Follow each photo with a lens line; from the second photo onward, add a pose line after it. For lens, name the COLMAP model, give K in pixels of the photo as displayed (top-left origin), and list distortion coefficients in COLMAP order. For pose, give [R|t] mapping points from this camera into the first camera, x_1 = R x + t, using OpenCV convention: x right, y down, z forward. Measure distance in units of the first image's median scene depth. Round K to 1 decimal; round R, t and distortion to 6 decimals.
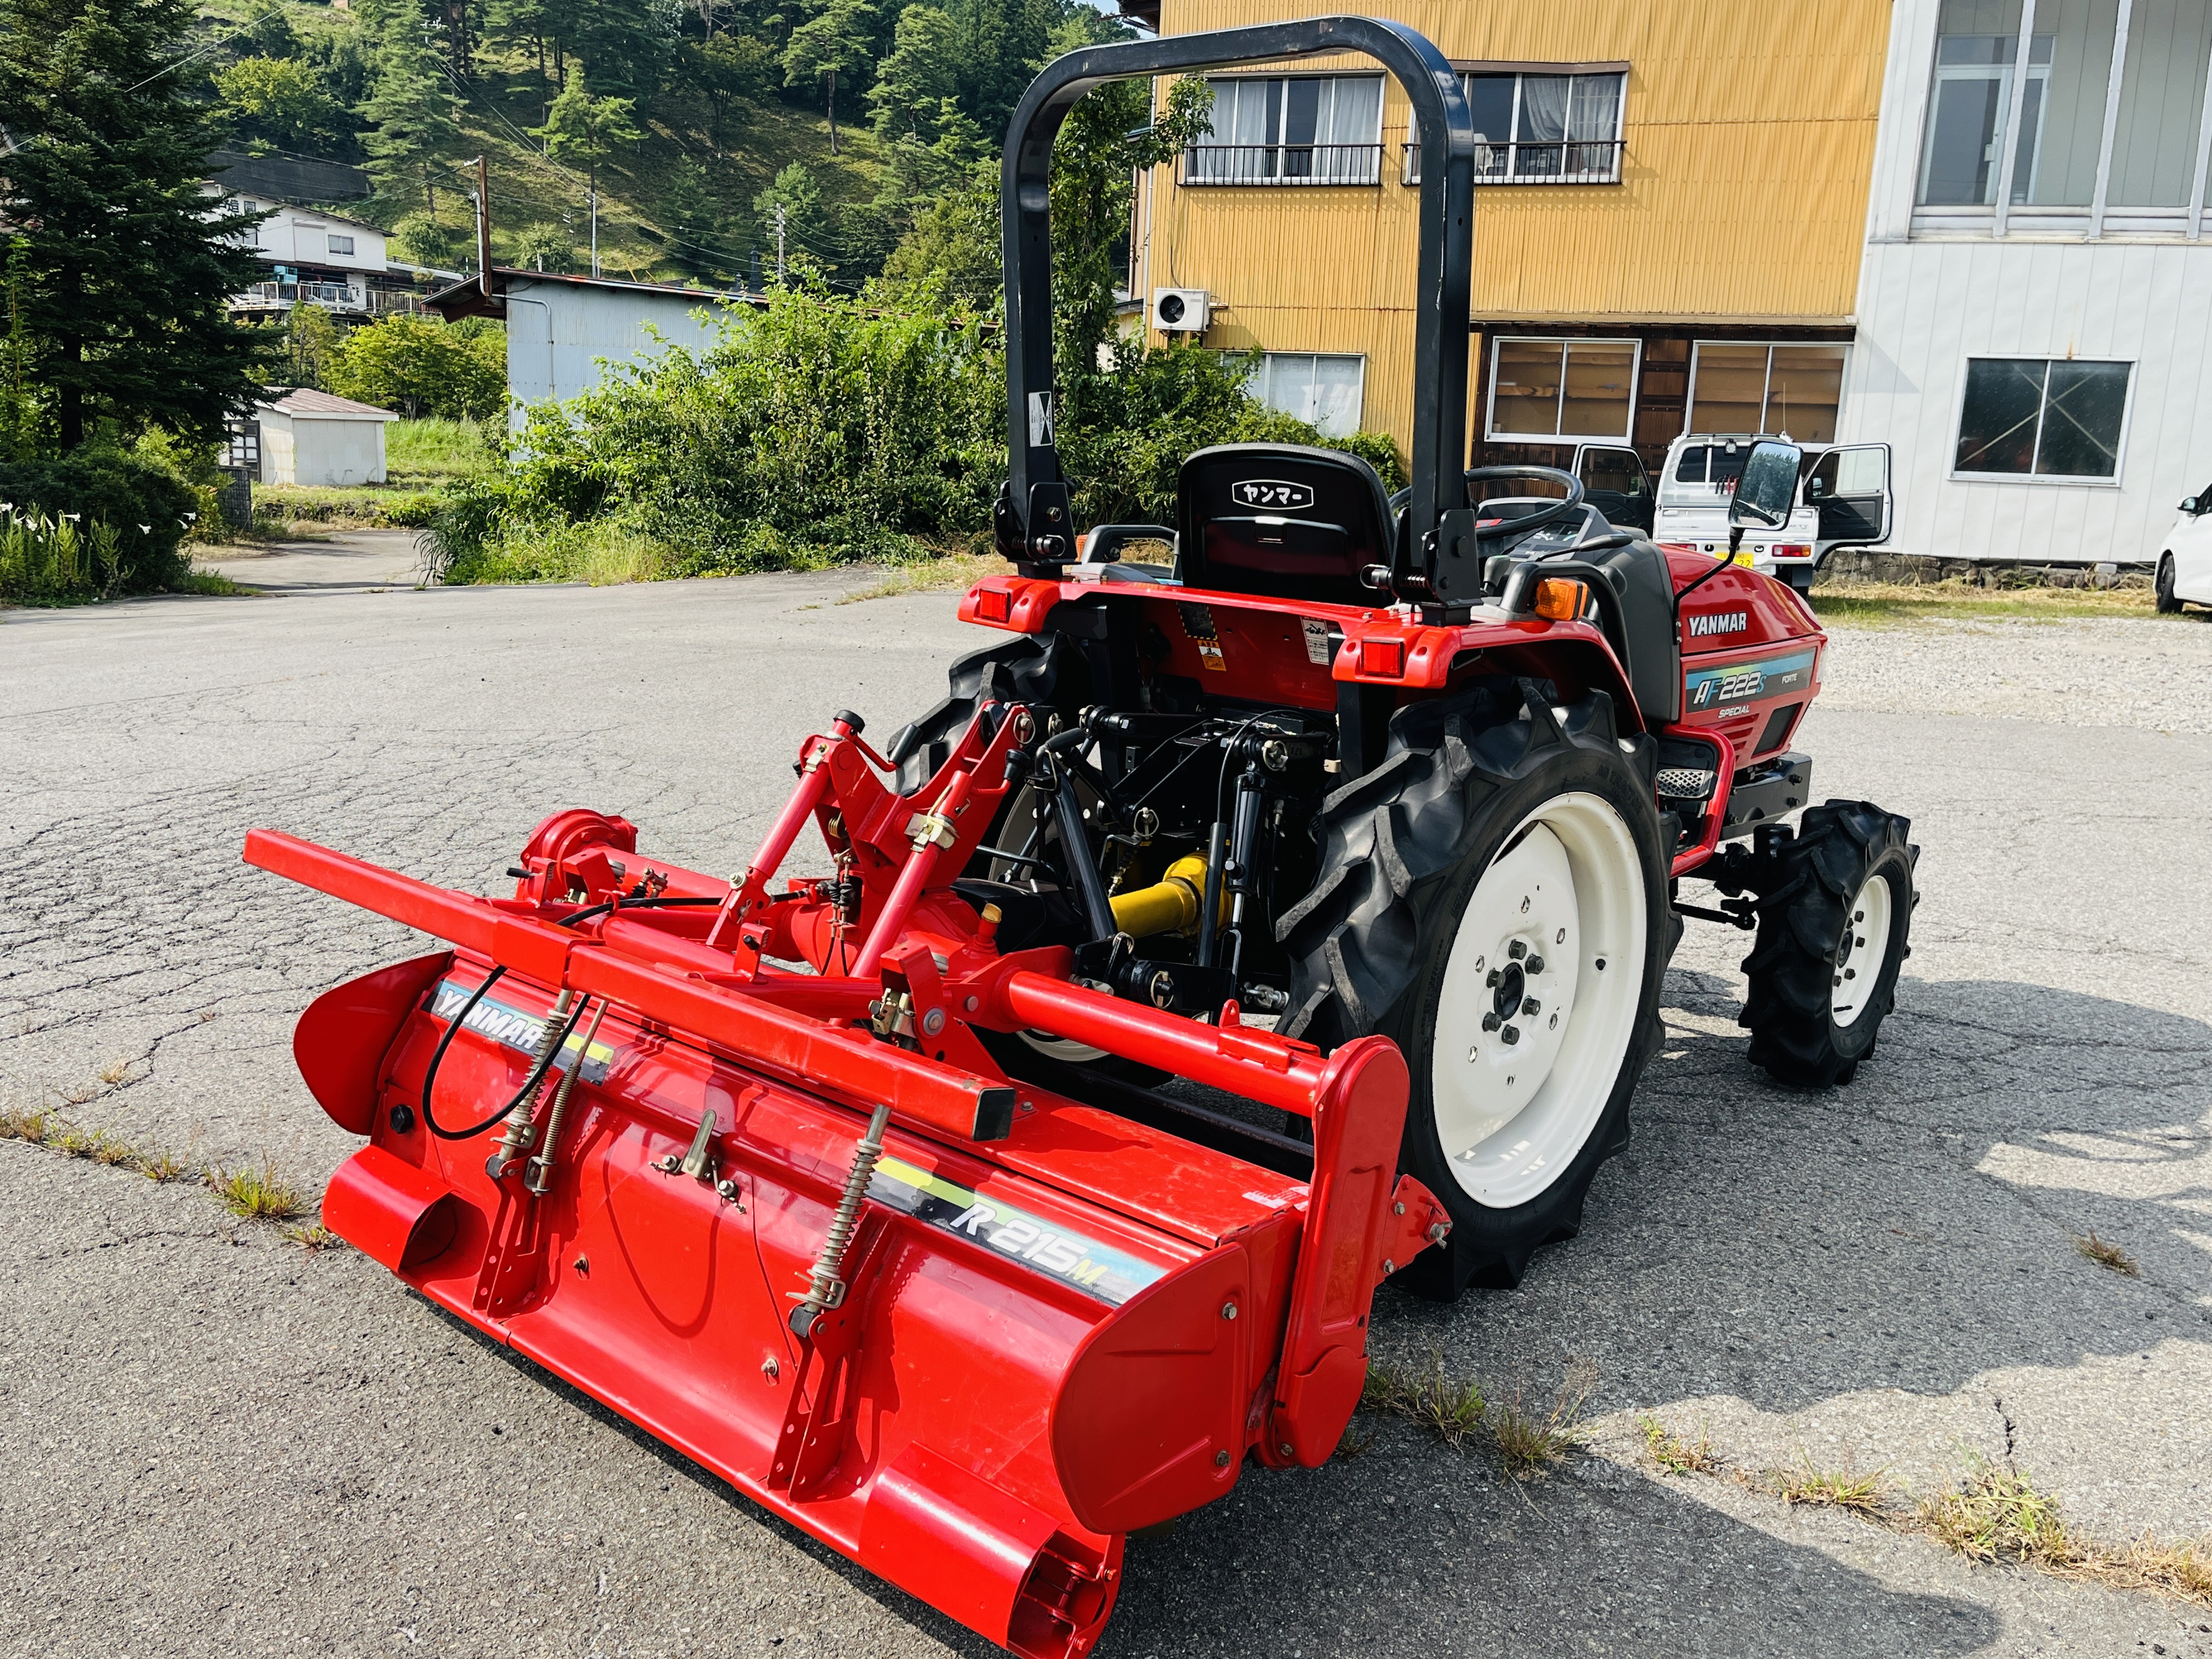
lens RADIAL K [[1909.0, 0, 1106.0], [0, 1909.0, 829.5], [0, 0, 1]] dist [0.070244, -0.094667]
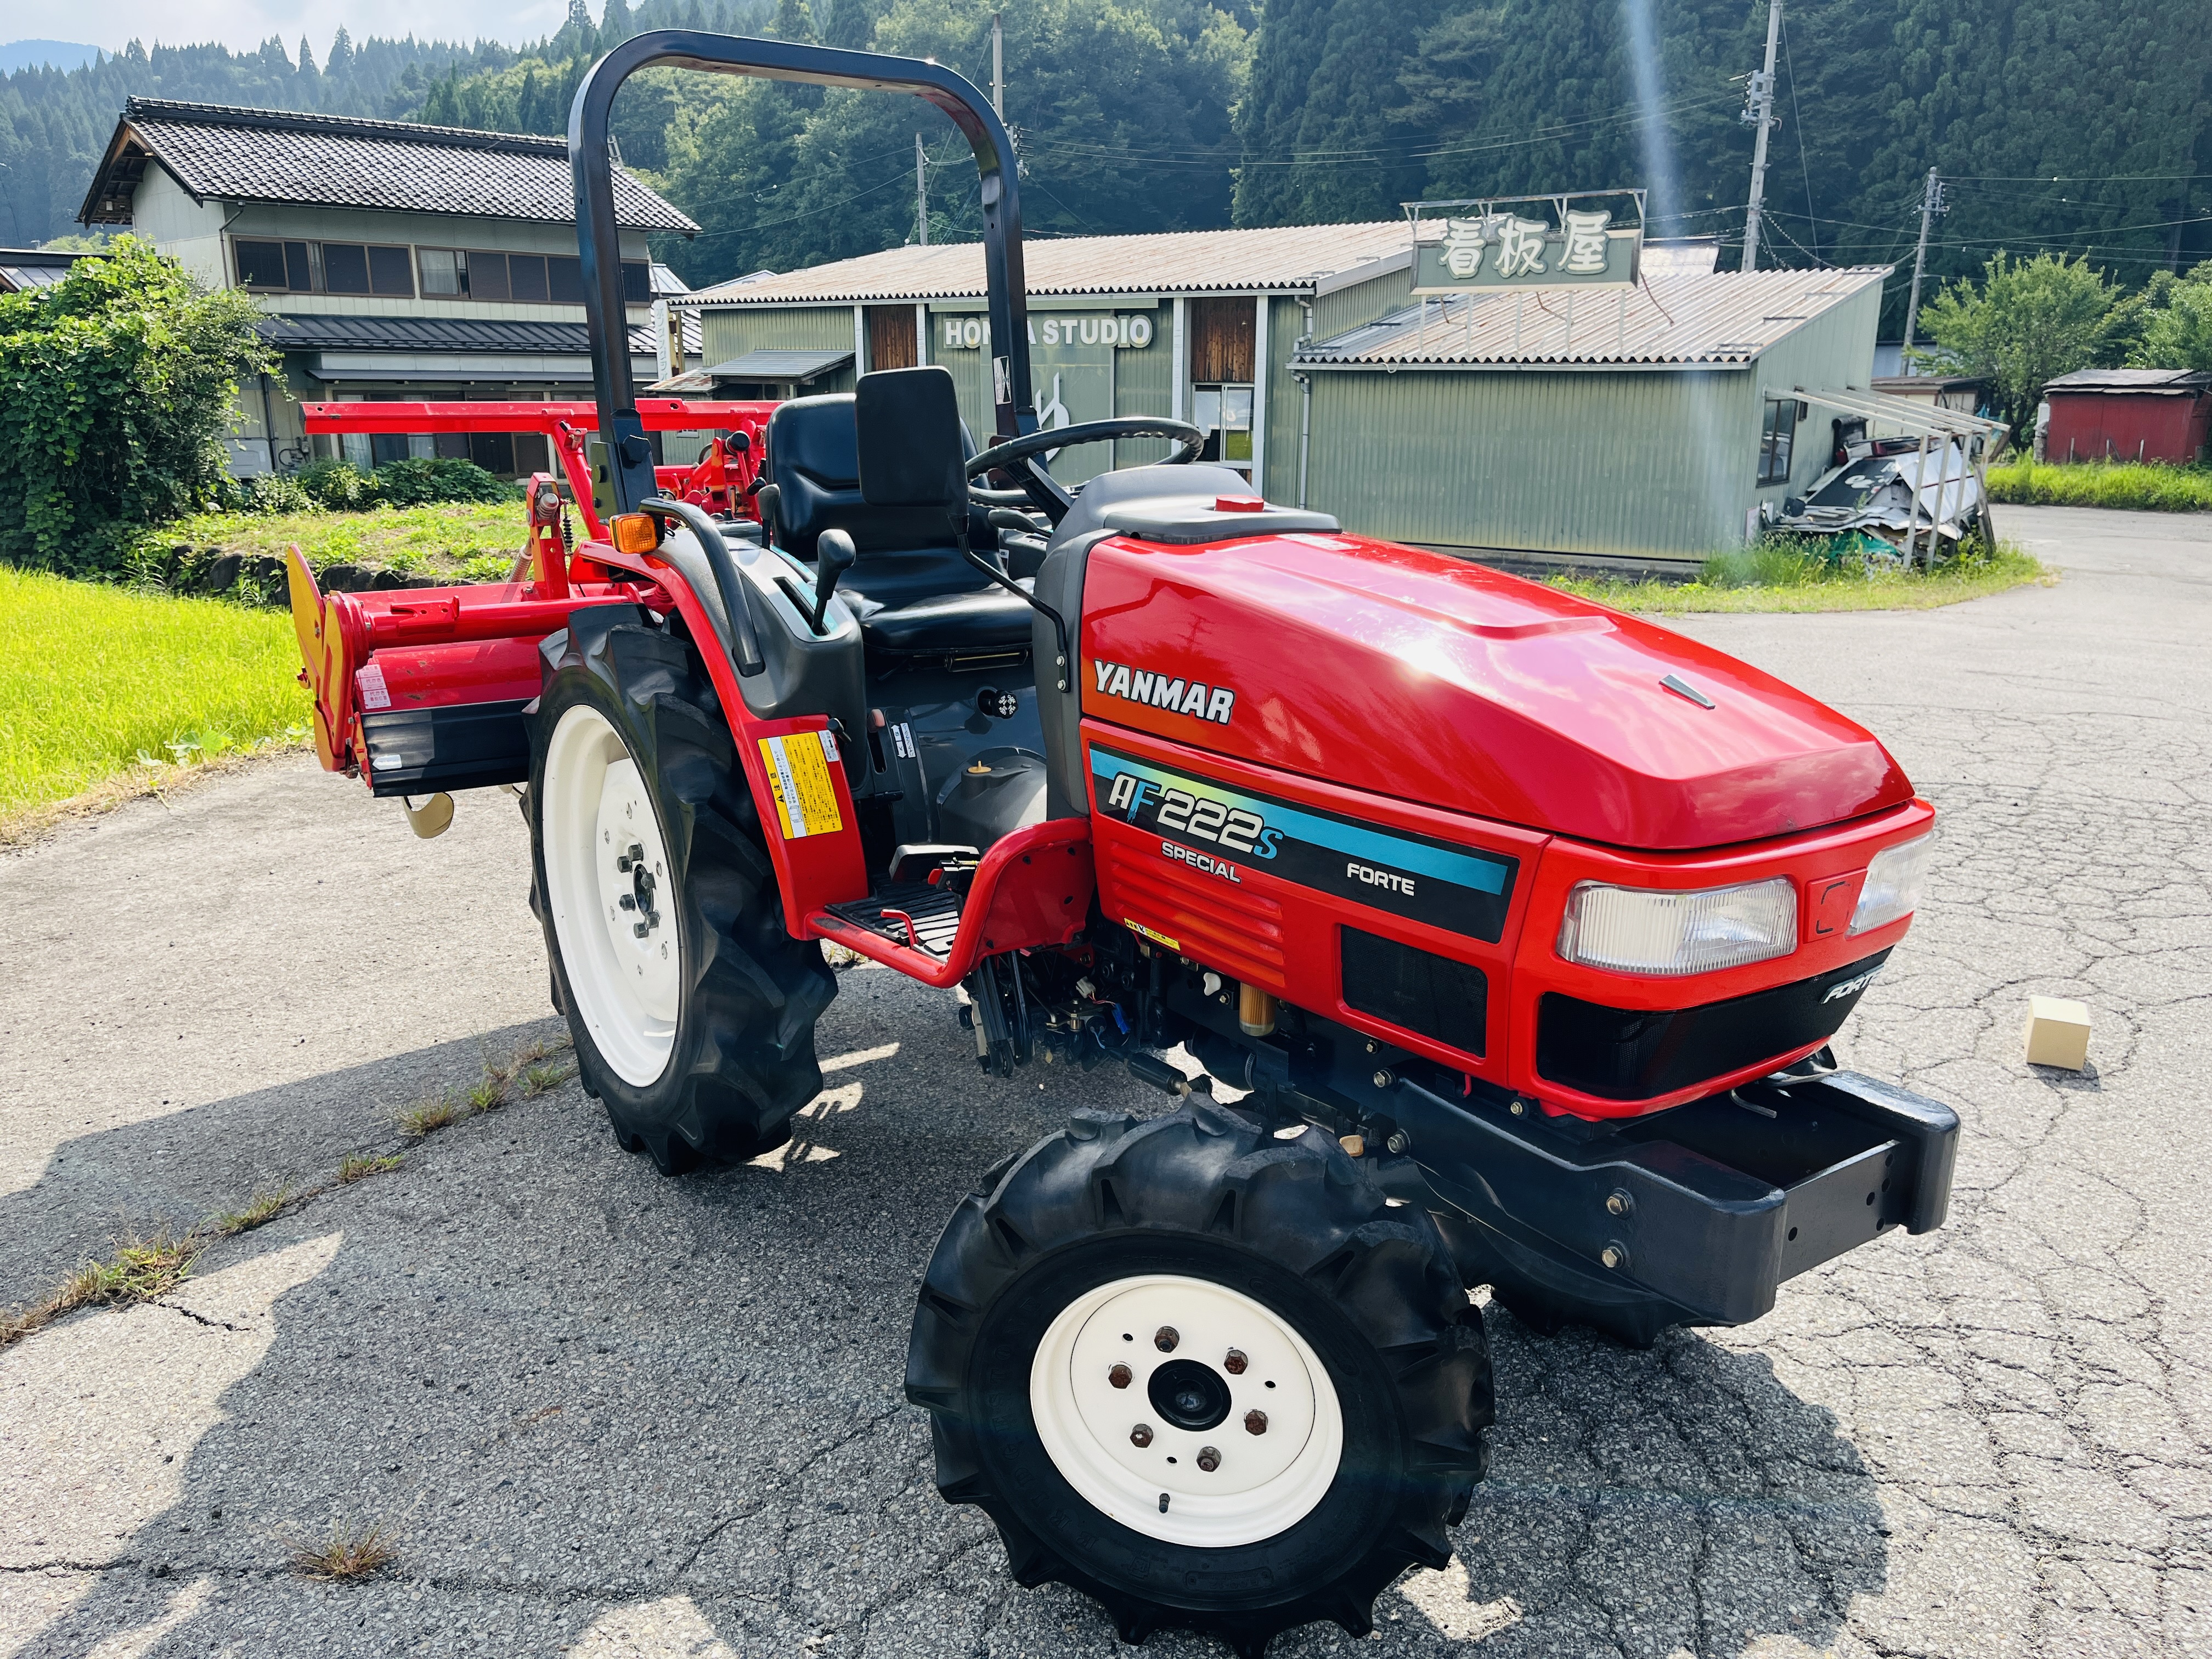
lens RADIAL K [[1694.2, 0, 1121.8], [0, 1694.2, 828.4], [0, 0, 1]] dist [0.095920, -0.132566]
pose [[-0.226064, 0.209472, -0.951323, 0.913272], [-0.214498, 0.941930, 0.258376, -0.220772], [0.950203, 0.262466, -0.168005, 1.203382]]
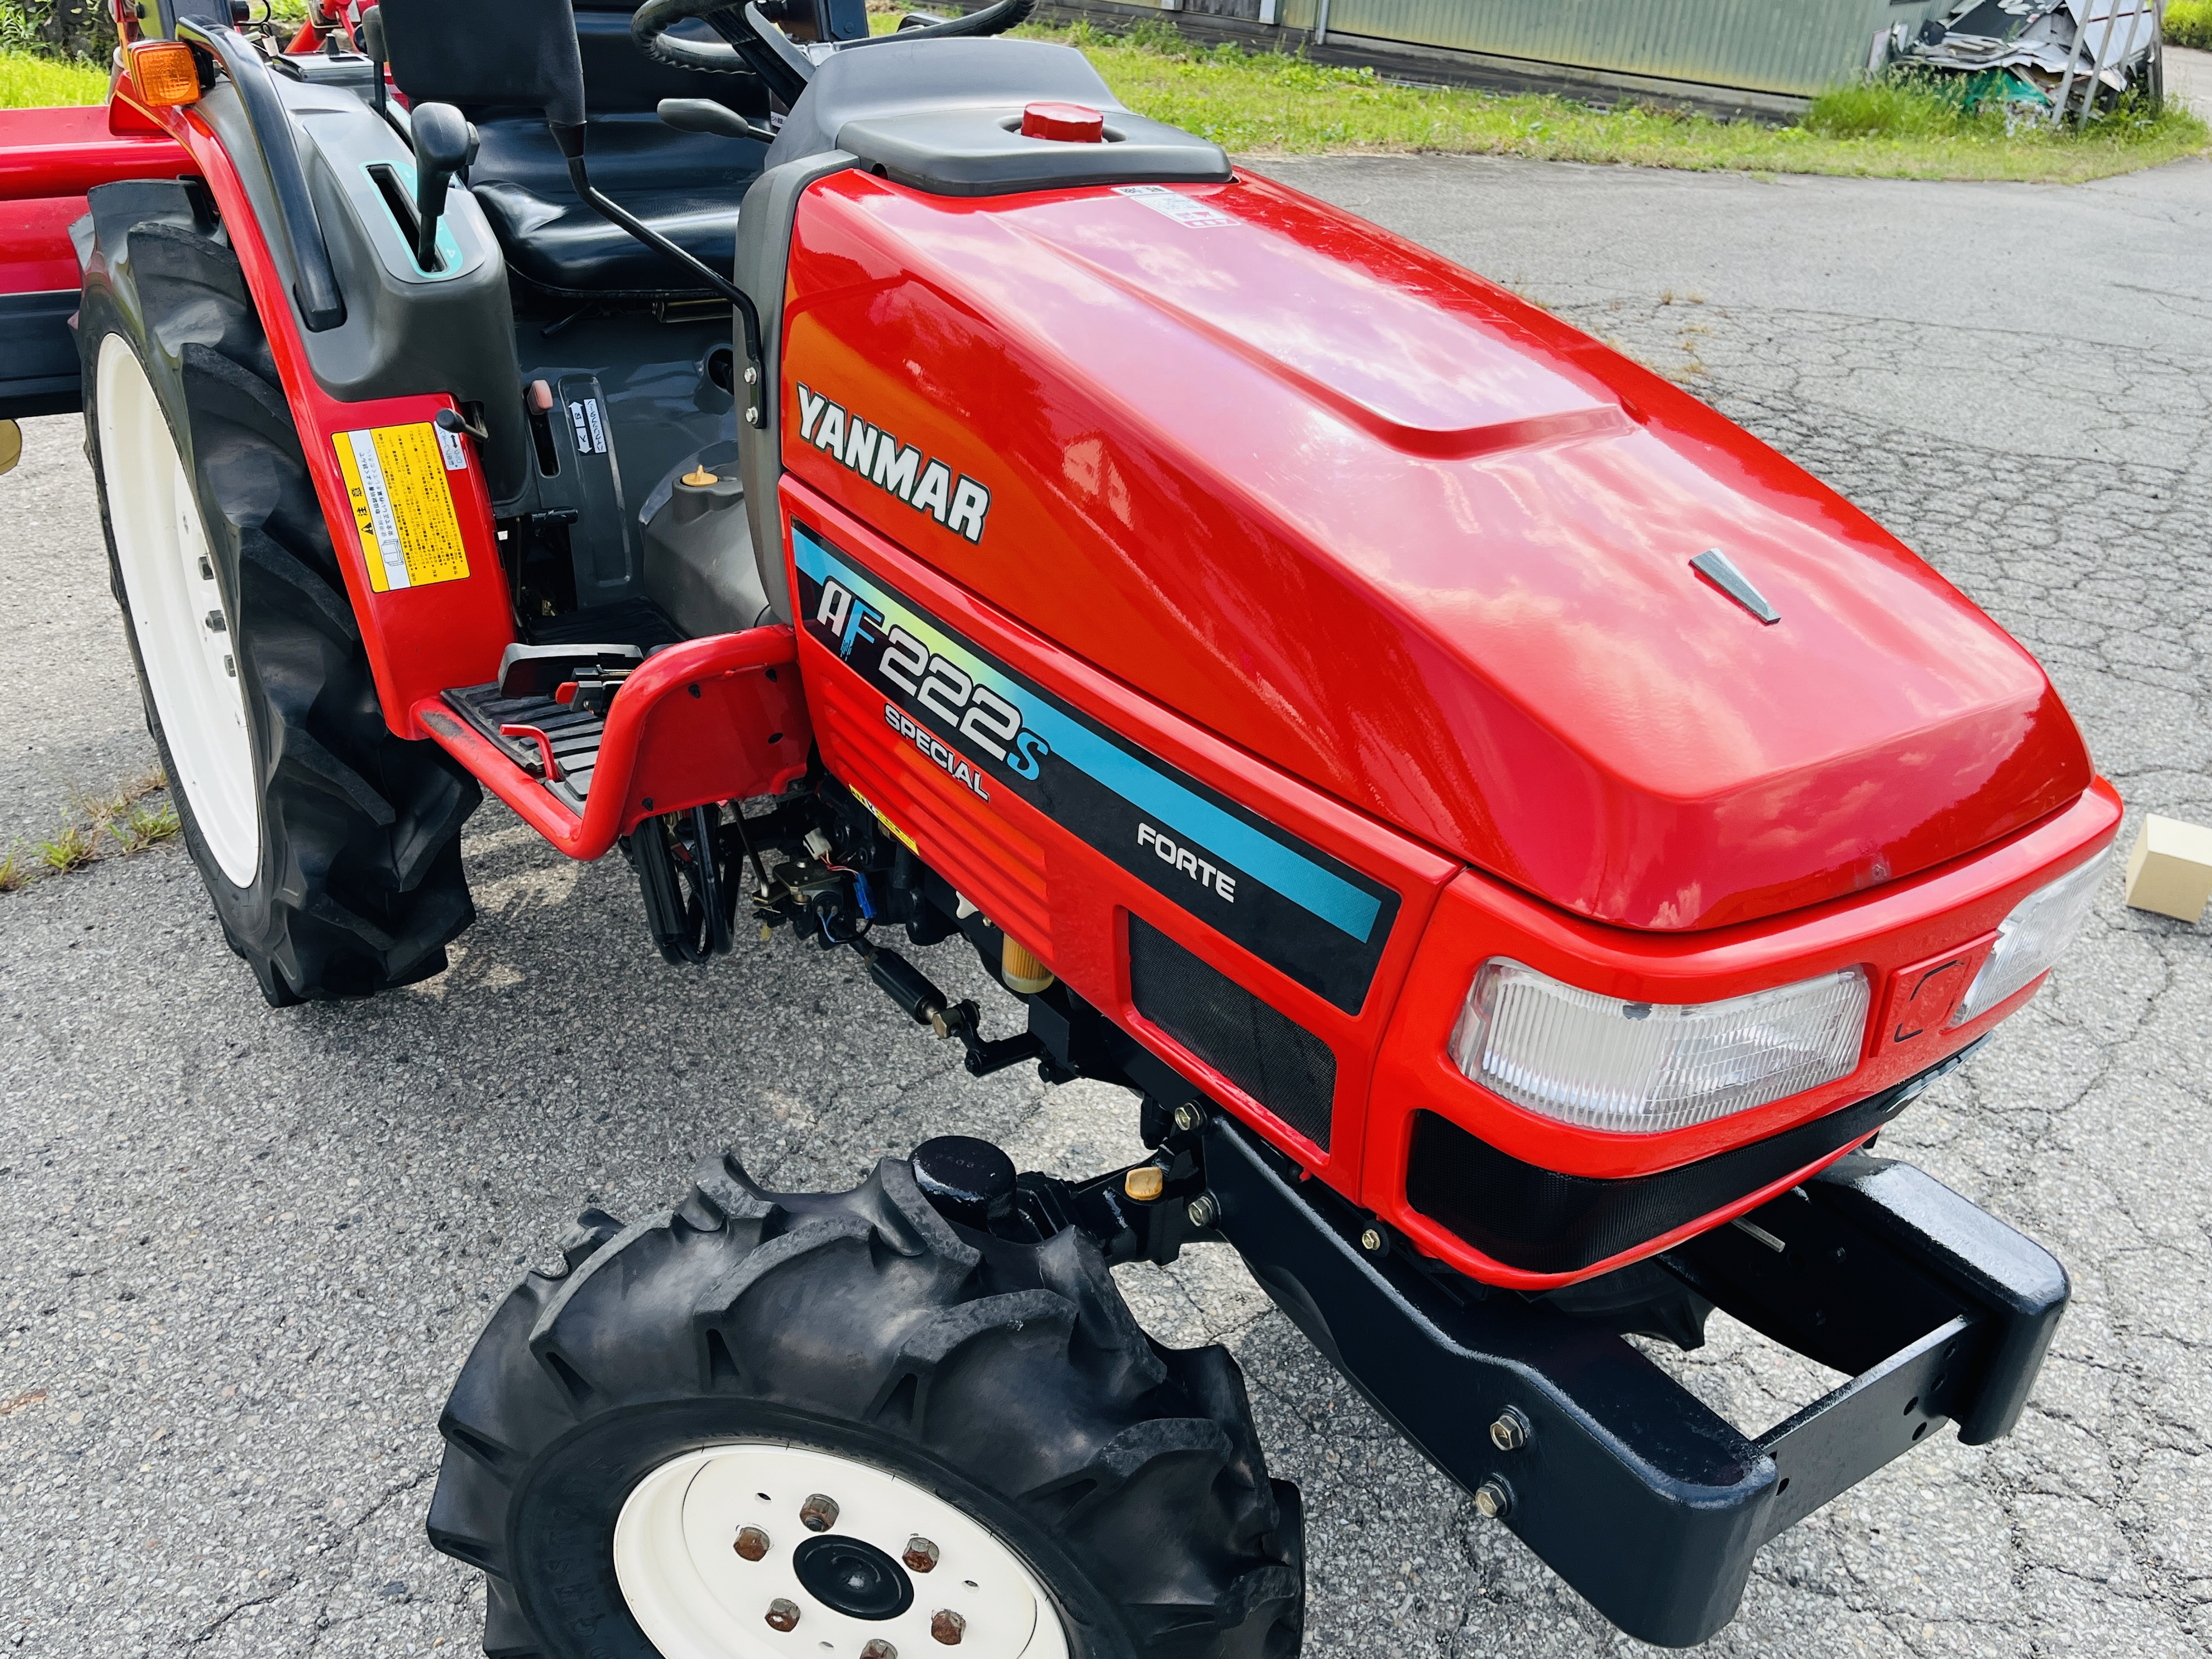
lens RADIAL K [[1909.0, 0, 1106.0], [0, 1909.0, 829.5], [0, 0, 1]] dist [0.070244, -0.094667]
pose [[-0.234526, 0.412885, -0.880070, 0.720666], [-0.272169, 0.841224, 0.467190, -0.251697], [0.933232, 0.349096, -0.084915, 1.209085]]
